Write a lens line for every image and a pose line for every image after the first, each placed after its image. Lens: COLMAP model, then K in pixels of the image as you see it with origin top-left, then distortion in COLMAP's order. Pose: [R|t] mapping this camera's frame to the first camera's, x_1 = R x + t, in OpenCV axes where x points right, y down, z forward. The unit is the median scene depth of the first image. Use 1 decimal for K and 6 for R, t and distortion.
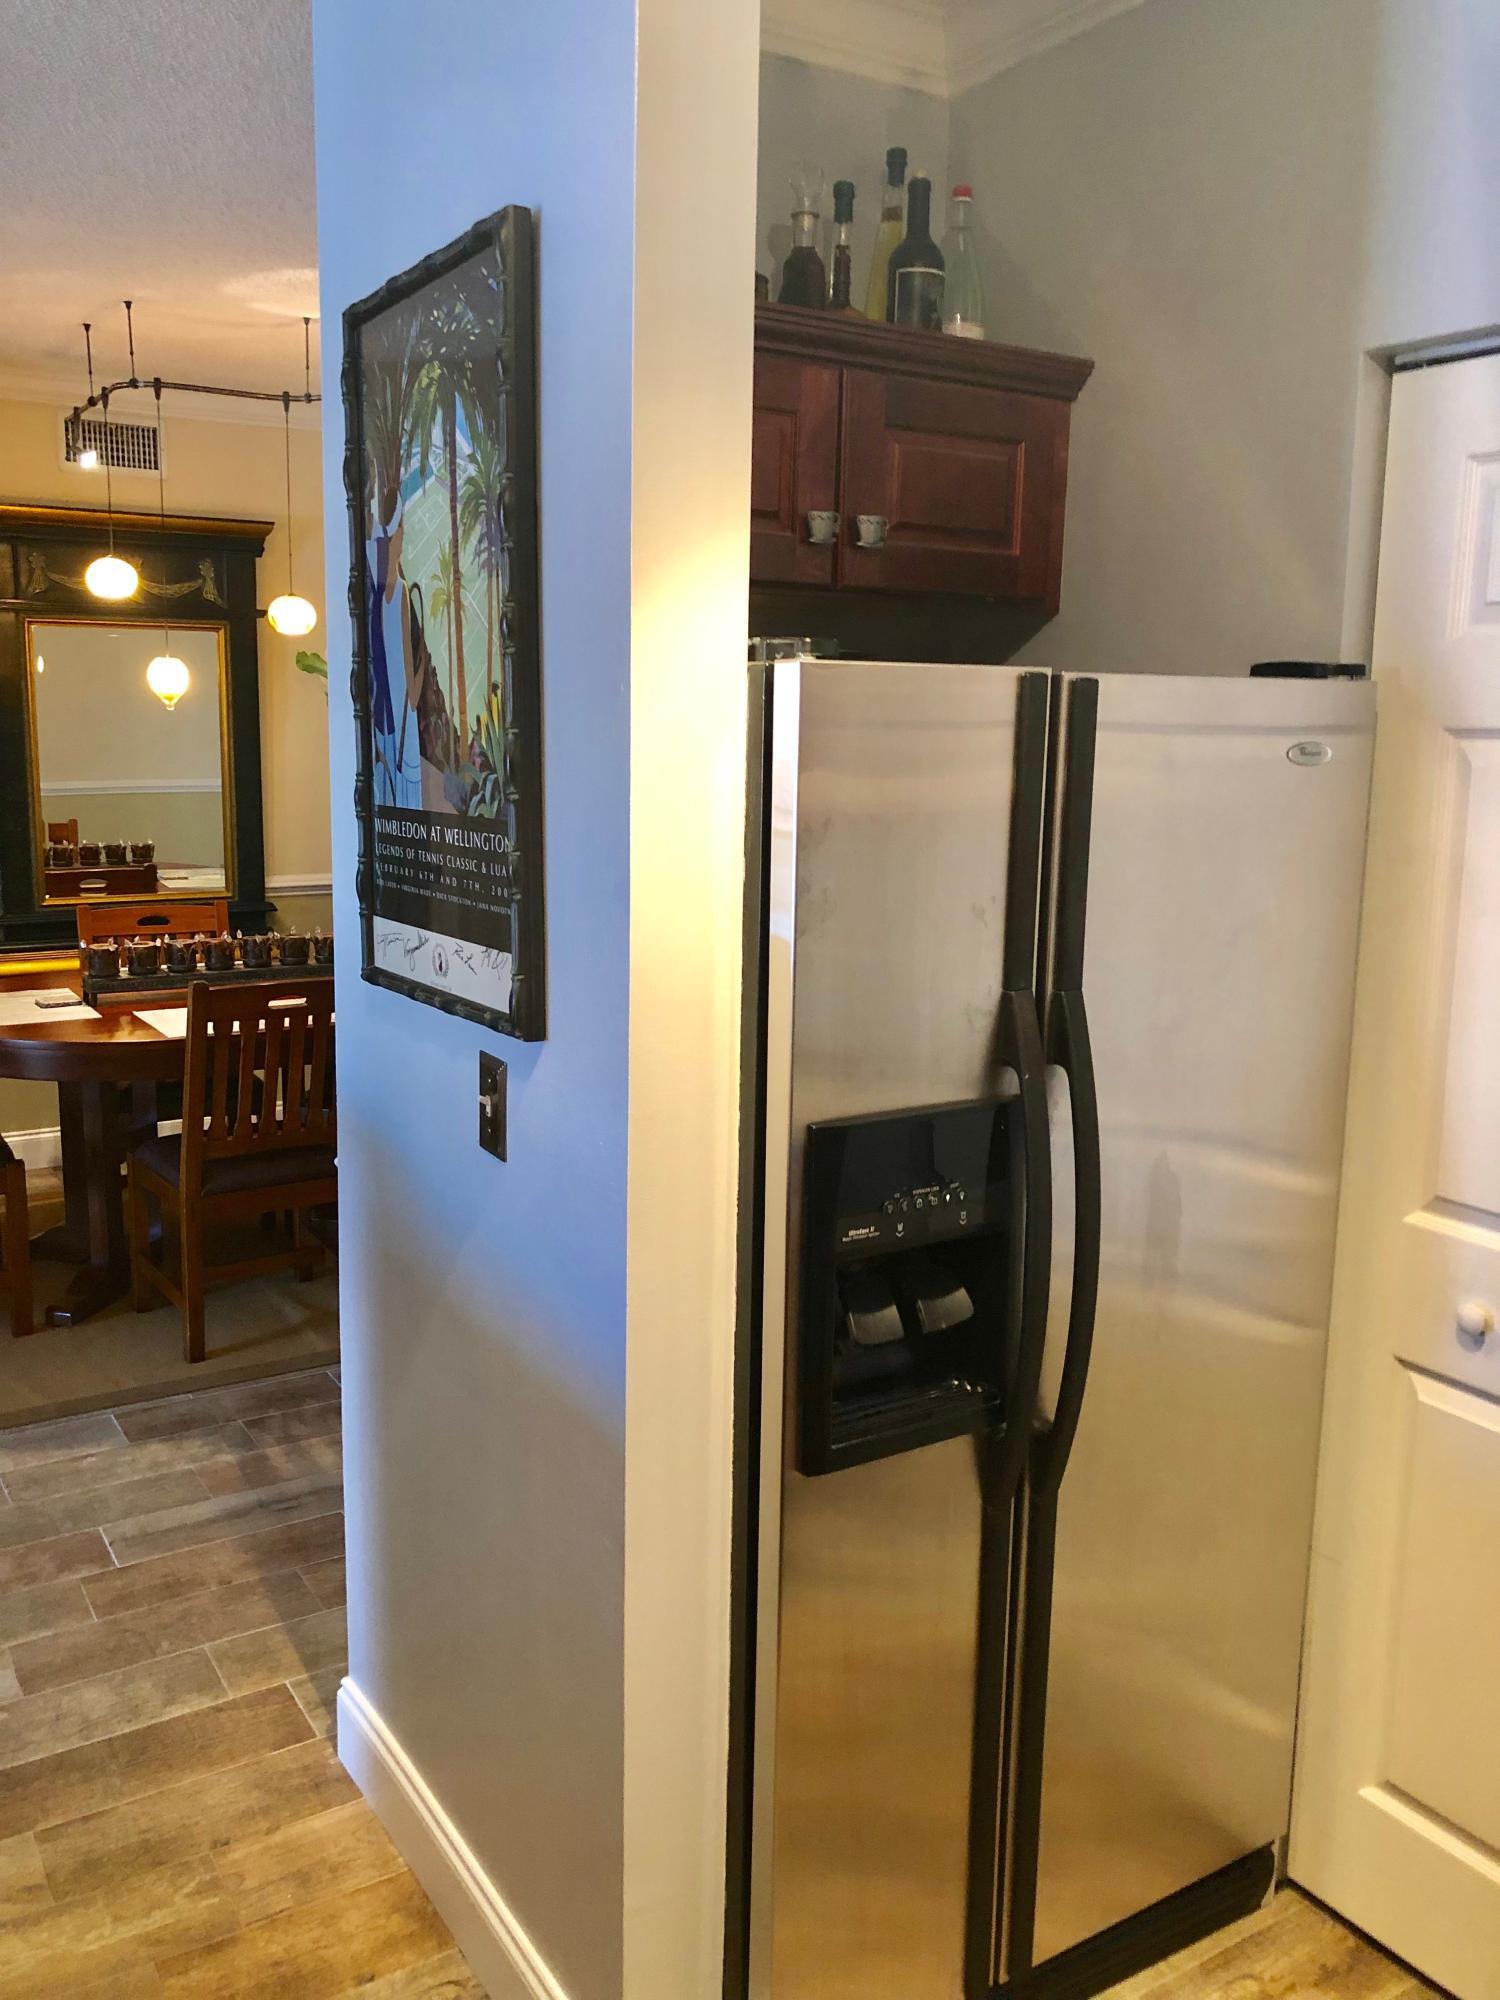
lens RADIAL K [[1638.9, 0, 737.0], [0, 1638.9, 962.0], [0, 0, 1]] dist [0.050407, -0.057329]
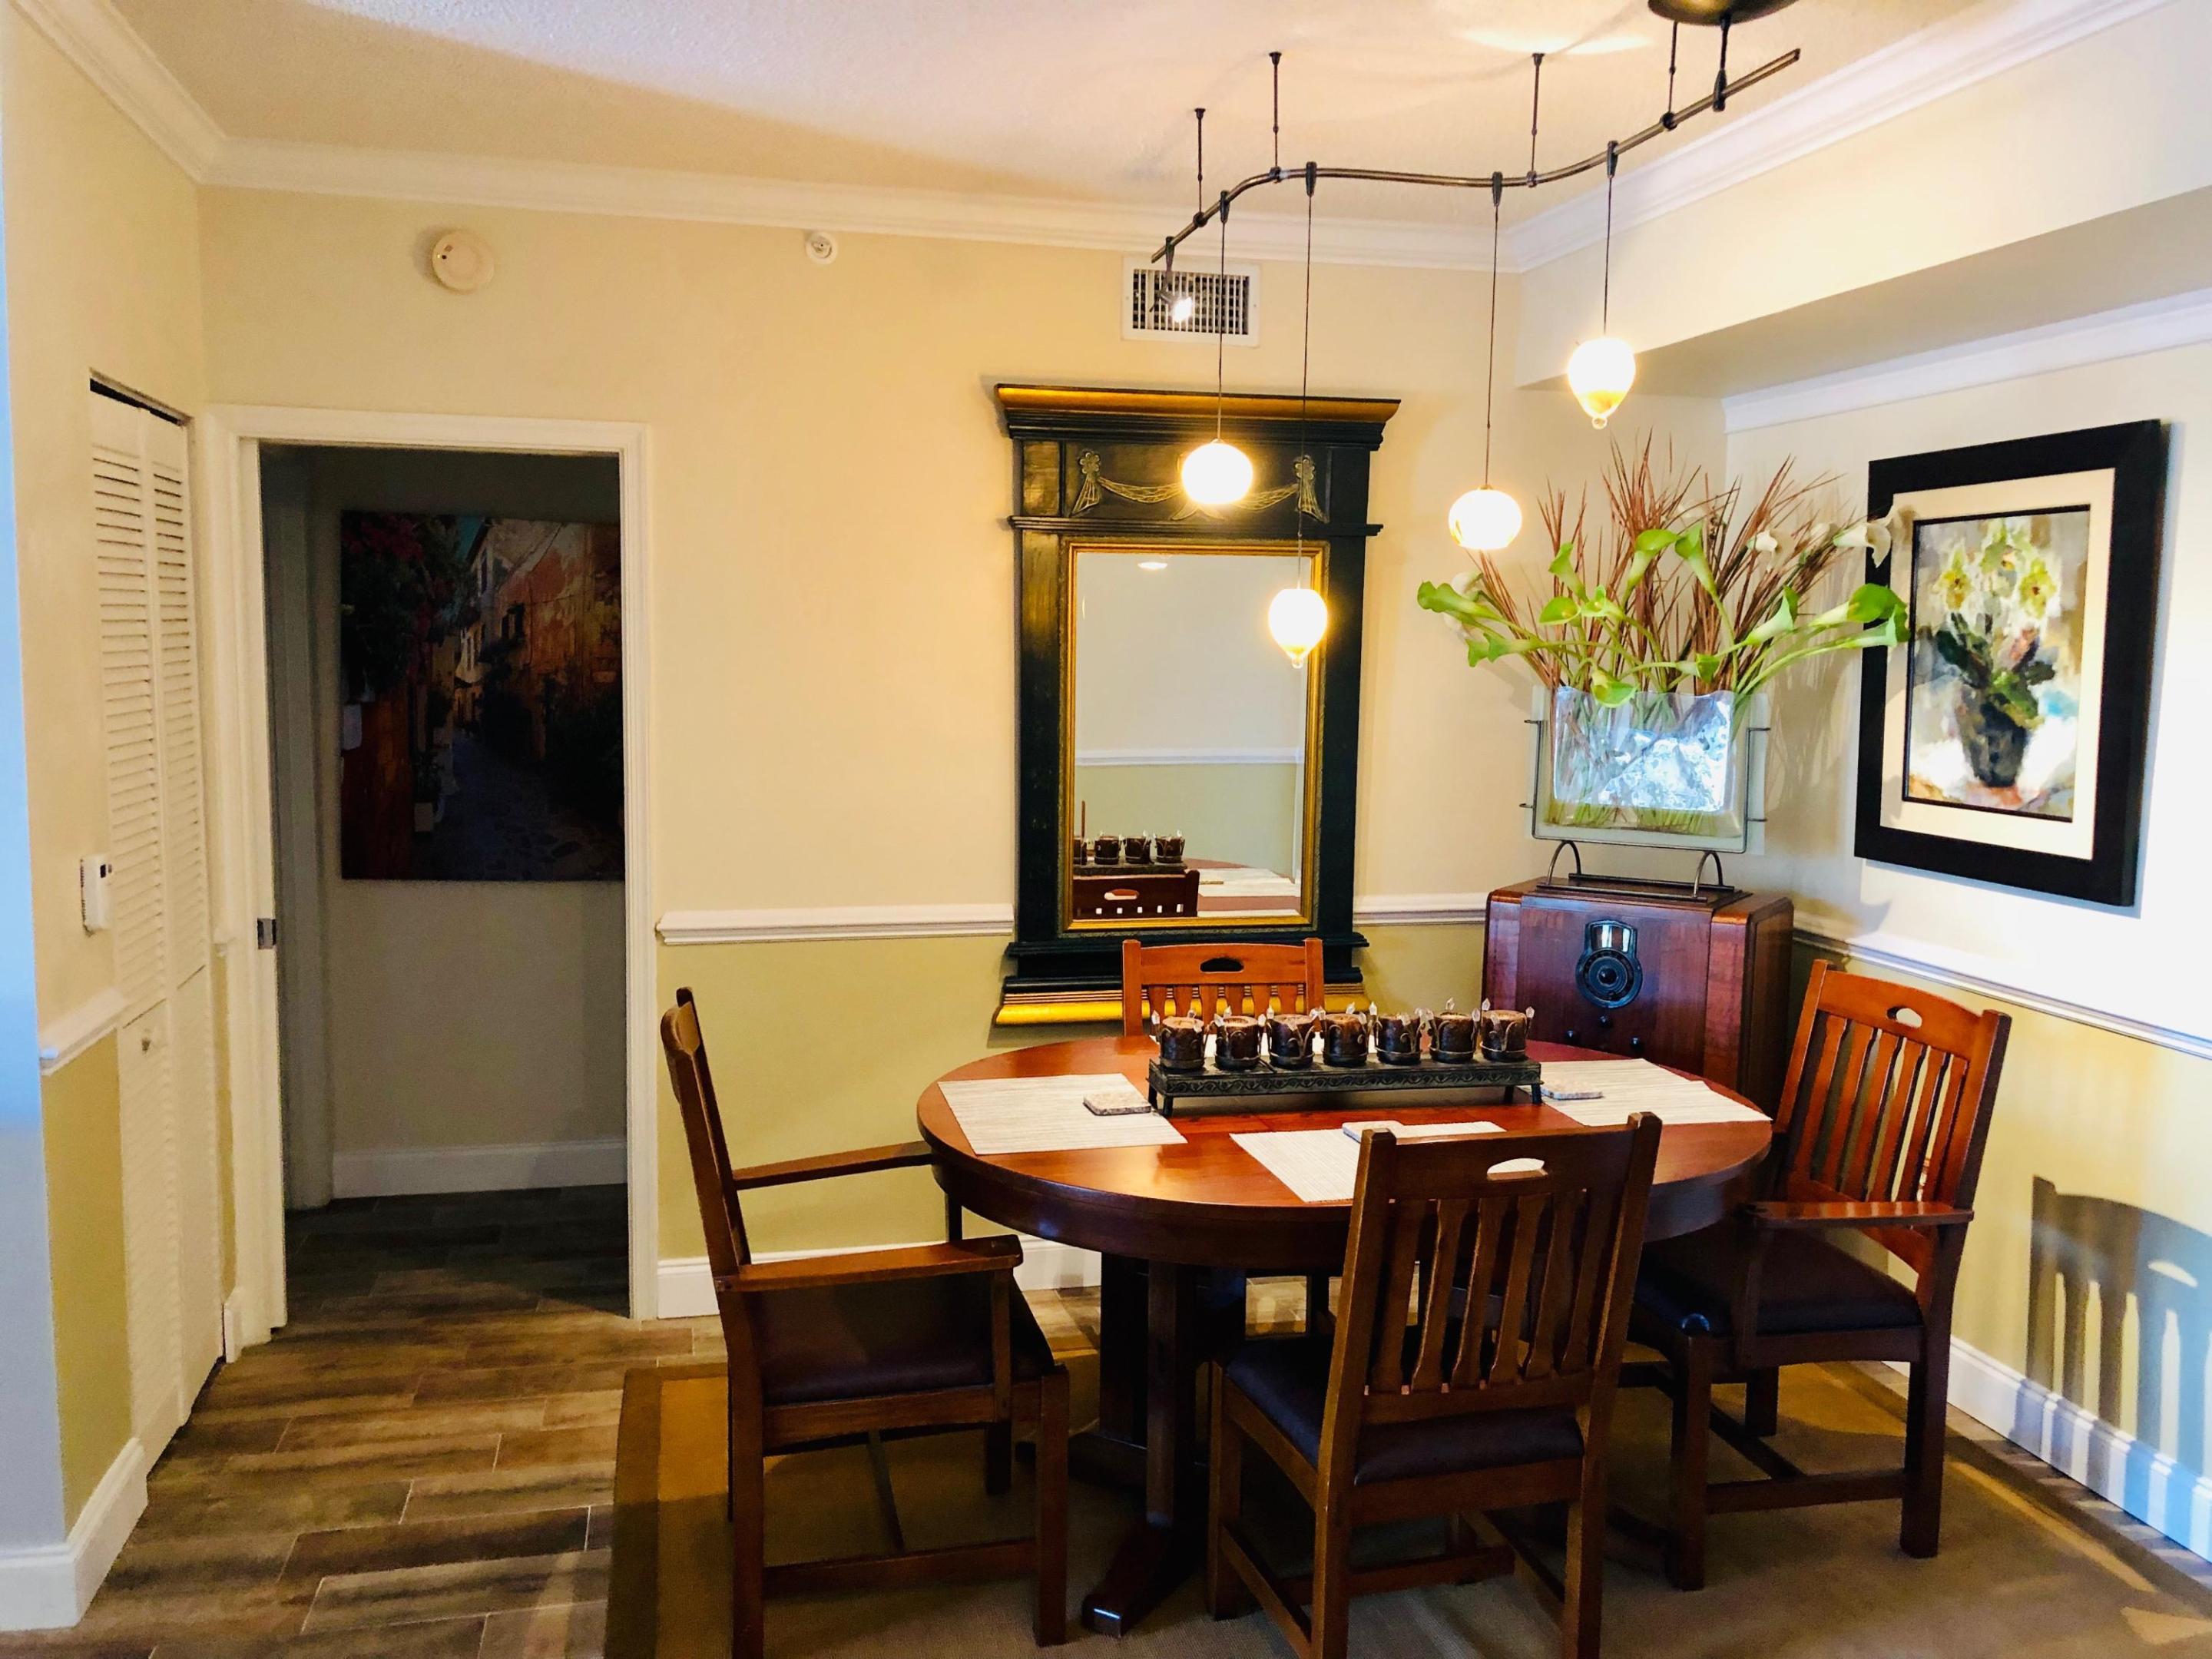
lens RADIAL K [[1812.6, 0, 1105.9], [0, 1812.6, 835.2], [0, 0, 1]] dist [0.050407, -0.057329]
pose [[0.946427, 0.029575, -0.321560, -0.156636], [-0.047010, 0.997807, -0.046590, -0.042522], [0.319478, 0.059210, 0.945742, 0.256997]]
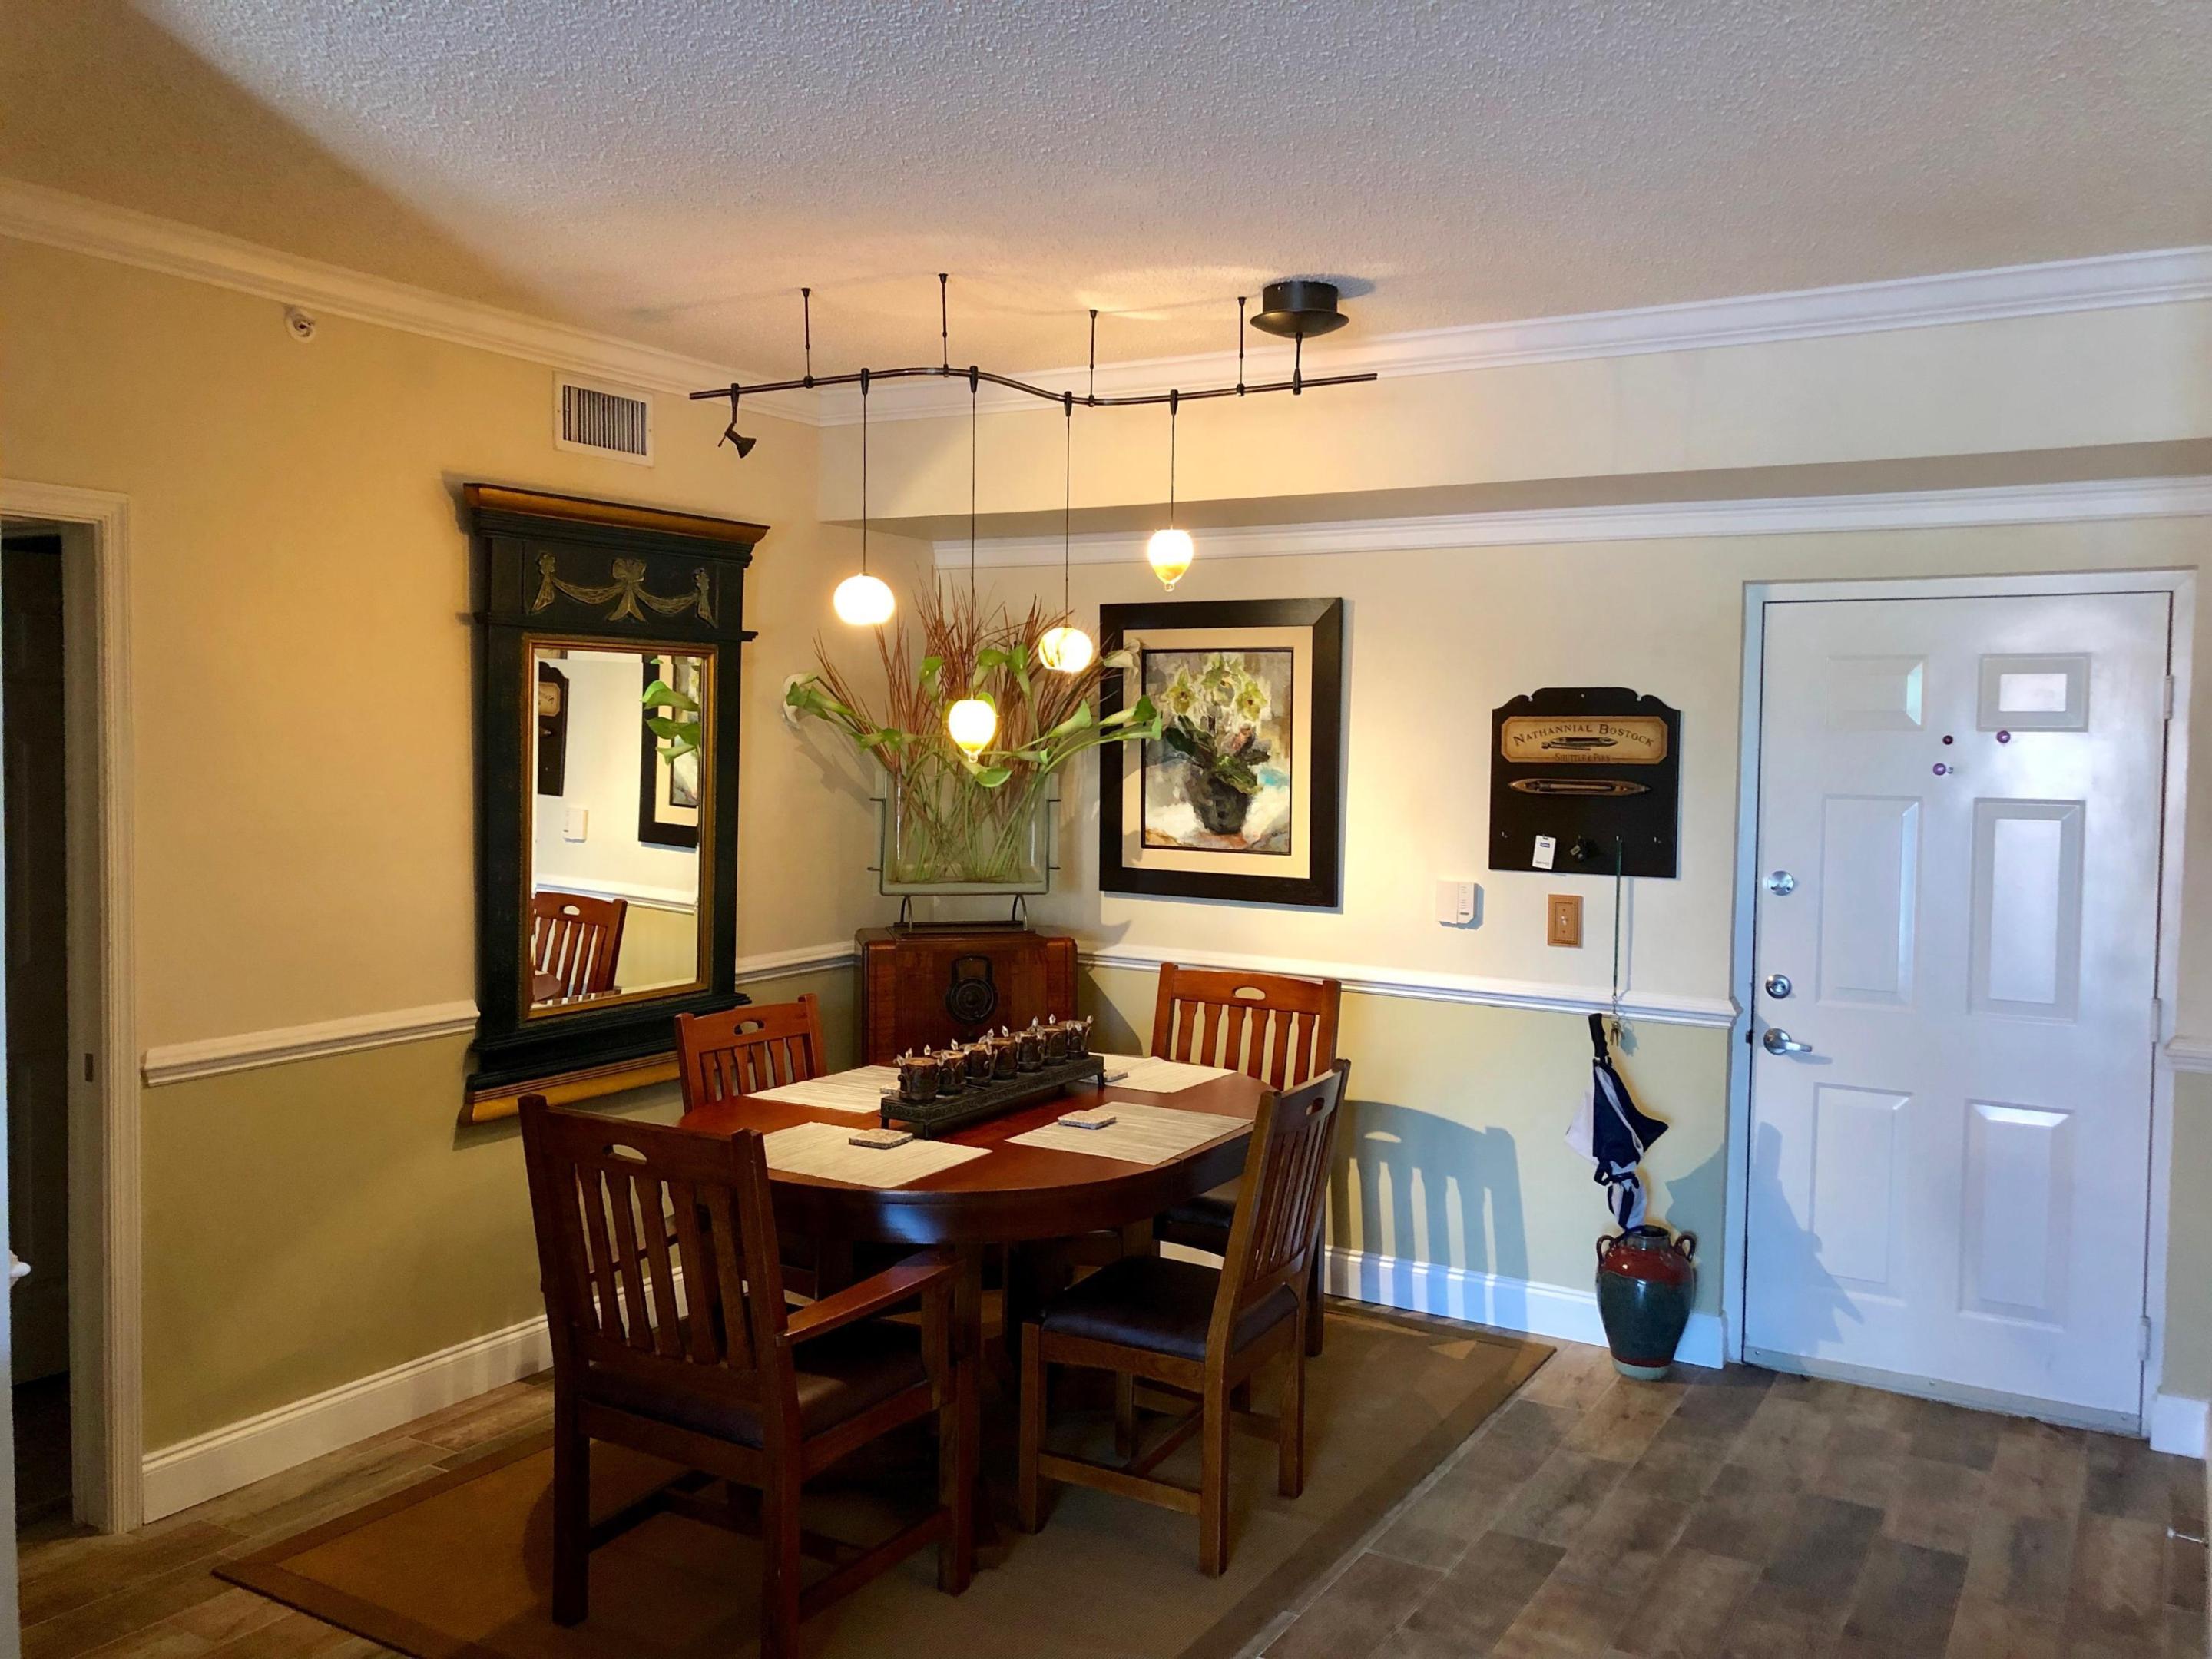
lens RADIAL K [[1812.6, 0, 1088.6], [0, 1812.6, 810.4], [0, 0, 1]] dist [0.050407, -0.057329]
pose [[0.889921, -0.024430, 0.455459, -0.601607], [0.070982, 0.993816, -0.085386, -0.042041], [-0.450557, 0.108316, 0.886152, 0.158799]]
